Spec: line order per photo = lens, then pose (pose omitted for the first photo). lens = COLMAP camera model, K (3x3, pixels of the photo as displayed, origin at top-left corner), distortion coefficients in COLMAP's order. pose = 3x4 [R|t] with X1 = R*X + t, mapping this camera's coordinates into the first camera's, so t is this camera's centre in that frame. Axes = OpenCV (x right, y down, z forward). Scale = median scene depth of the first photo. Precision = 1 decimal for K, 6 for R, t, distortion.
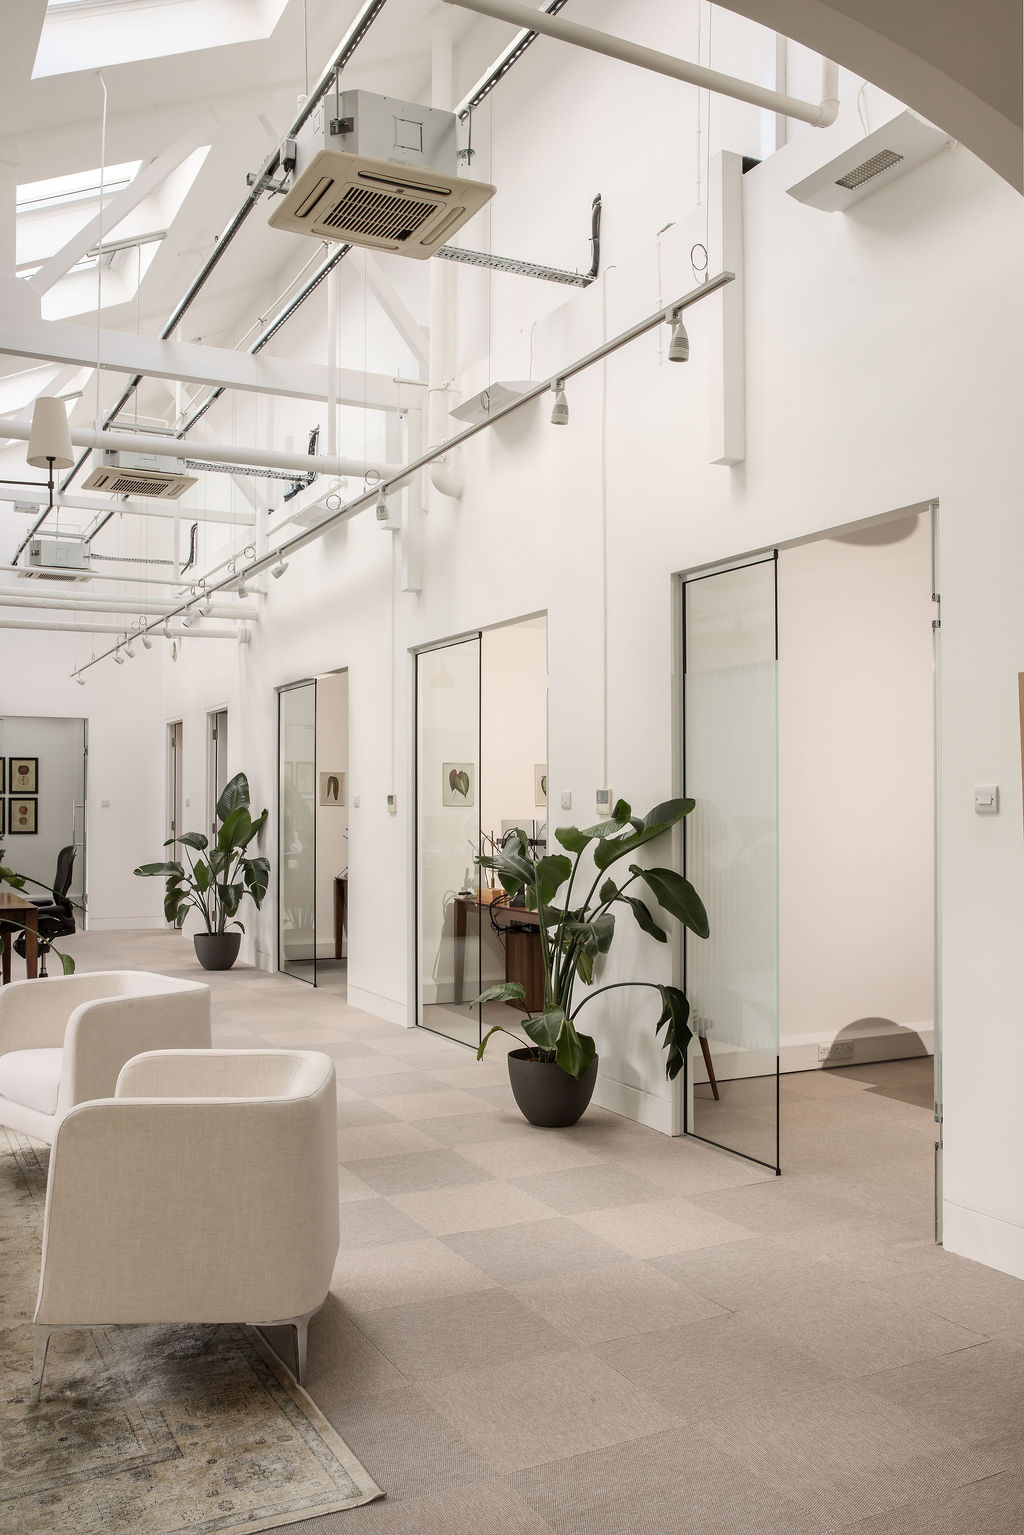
lens RADIAL K [[1281.5, 0, 506.6], [0, 1281.5, 770.3], [0, 0, 1]] dist [-0.007682, -0.001704]
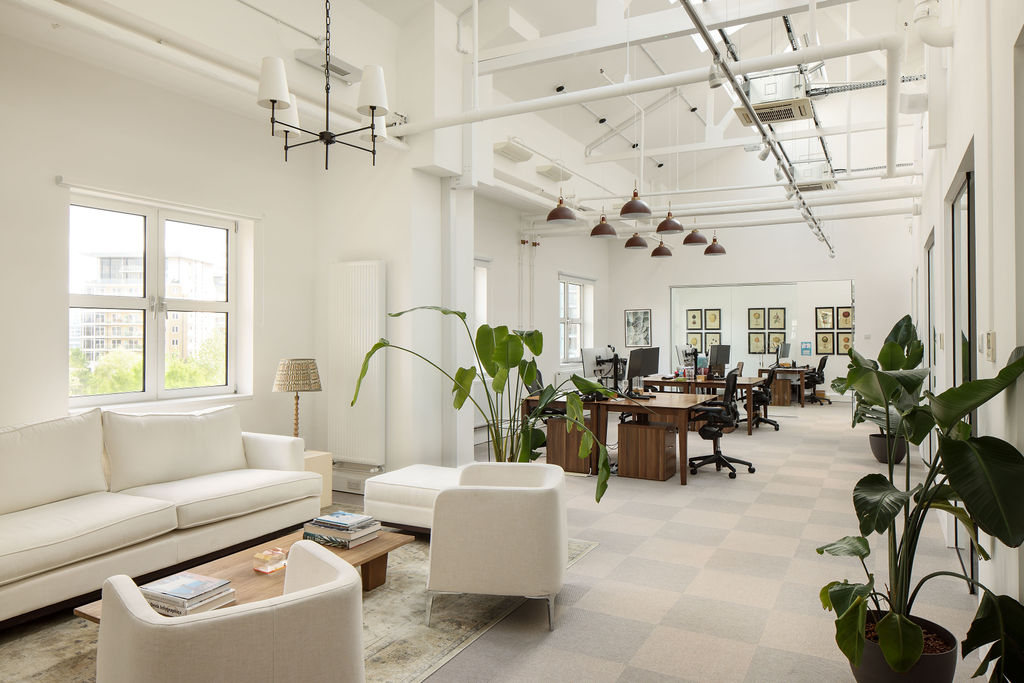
lens RADIAL K [[699.8, 0, 513.3], [0, 699.8, 334.1], [0, 0, 1]] dist [-0.025500, 0.001931]
pose [[0.571314, -0.000806, -0.820731, 0.148171], [0.024147, 0.999583, 0.015827, 0.000522], [0.820376, -0.028860, 0.571095, 0.268690]]
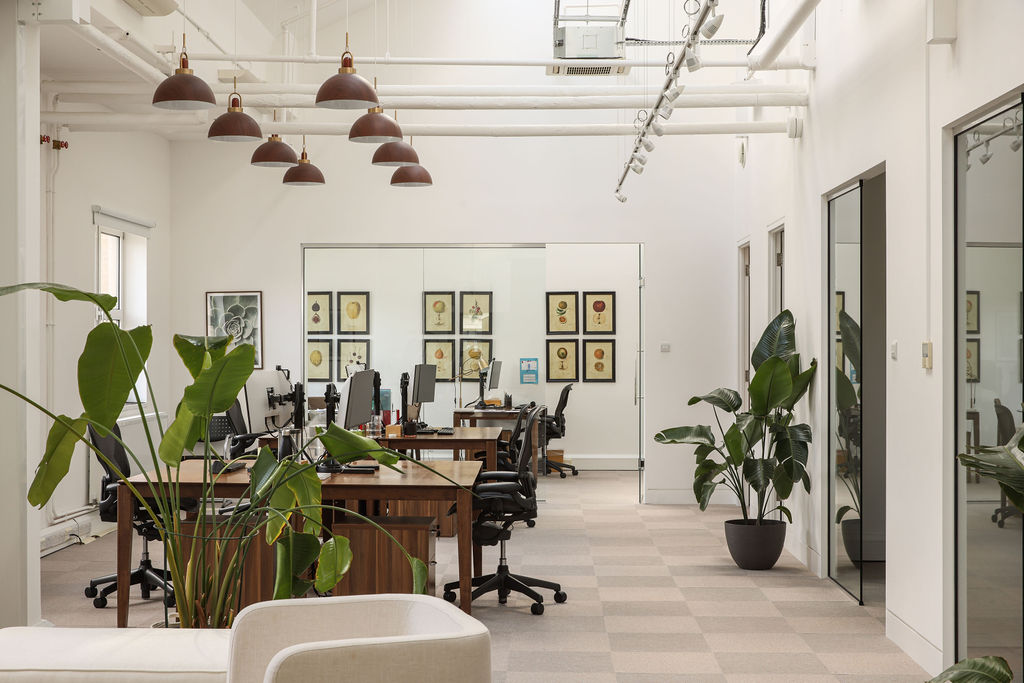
lens RADIAL K [[1533.3, 0, 520.5], [0, 1533.3, 345.6], [0, 0, 1]] dist [-0.048400, 0.000000]
pose [[0.884661, 0.000342, -0.466235, 0.074553], [0.013739, 0.999546, 0.026803, -0.003297], [0.466032, -0.030117, 0.884255, 0.131772]]
